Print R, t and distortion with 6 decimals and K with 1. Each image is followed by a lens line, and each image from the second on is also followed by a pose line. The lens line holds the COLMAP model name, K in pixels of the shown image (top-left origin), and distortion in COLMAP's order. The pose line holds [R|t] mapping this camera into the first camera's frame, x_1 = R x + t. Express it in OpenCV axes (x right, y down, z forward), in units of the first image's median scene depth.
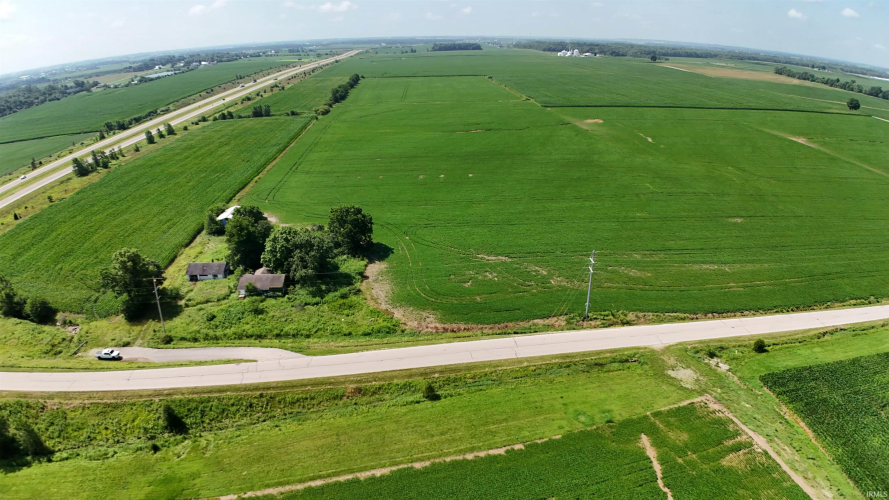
lens RADIAL K [[548.8, 0, 444.5], [0, 548.8, 250.0], [0, 0, 1]] dist [-0.182332, 0.016158]
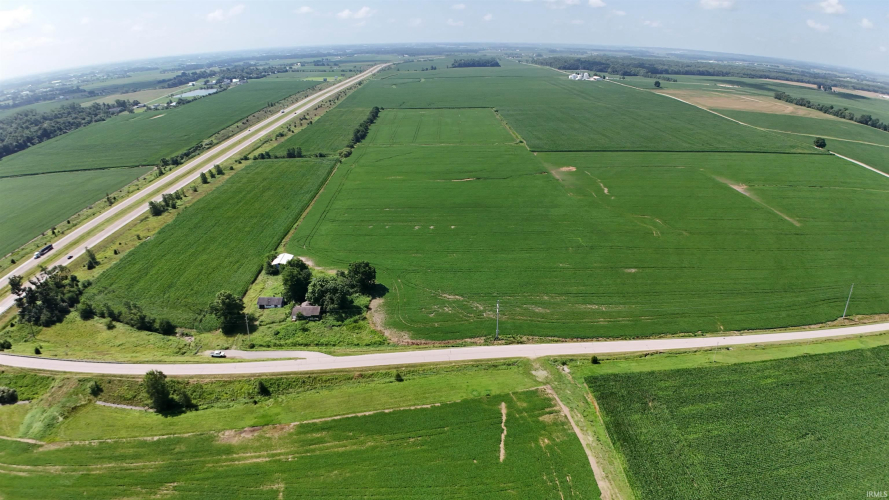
lens RADIAL K [[548.8, 0, 444.5], [0, 548.8, 250.0], [0, 0, 1]] dist [-0.182332, 0.016158]
pose [[0.999098, 0.016975, -0.038933, 0.152702], [-0.017337, 0.999809, -0.008972, -0.127036], [0.038774, 0.009639, 0.999202, -0.676882]]
